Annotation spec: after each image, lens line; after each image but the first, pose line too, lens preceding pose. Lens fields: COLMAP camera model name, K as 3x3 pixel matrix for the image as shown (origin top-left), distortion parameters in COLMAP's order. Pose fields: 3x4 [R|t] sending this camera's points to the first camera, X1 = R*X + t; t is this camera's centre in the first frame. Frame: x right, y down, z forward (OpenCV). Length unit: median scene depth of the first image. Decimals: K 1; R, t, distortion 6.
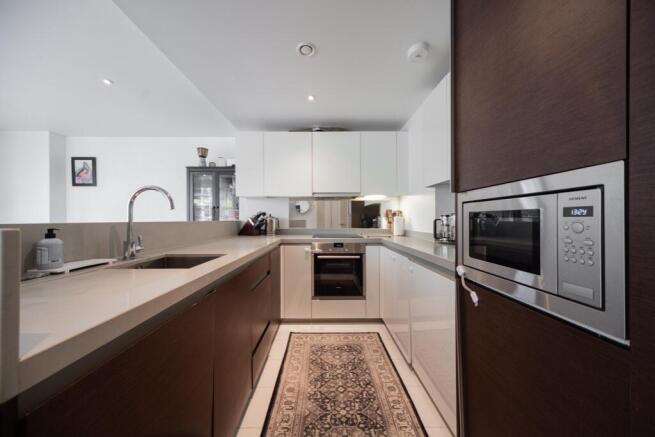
lens RADIAL K [[228.2, 0, 330.7], [0, 228.2, 218.6], [0, 0, 1]] dist [0.006410, 0.000298]
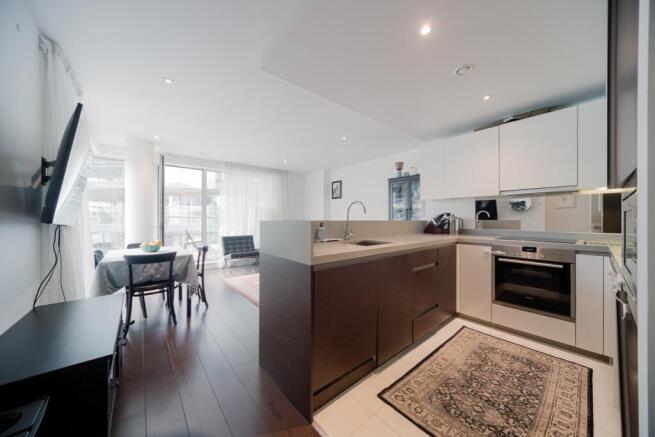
lens RADIAL K [[228.2, 0, 326.3], [0, 228.2, 217.0], [0, 0, 1]] dist [0.006410, 0.000298]
pose [[0.639917, -0.002884, -0.768439, 0.213329], [-0.002506, 0.999980, -0.005840, -0.000645], [0.768440, 0.005663, 0.639897, -0.159194]]
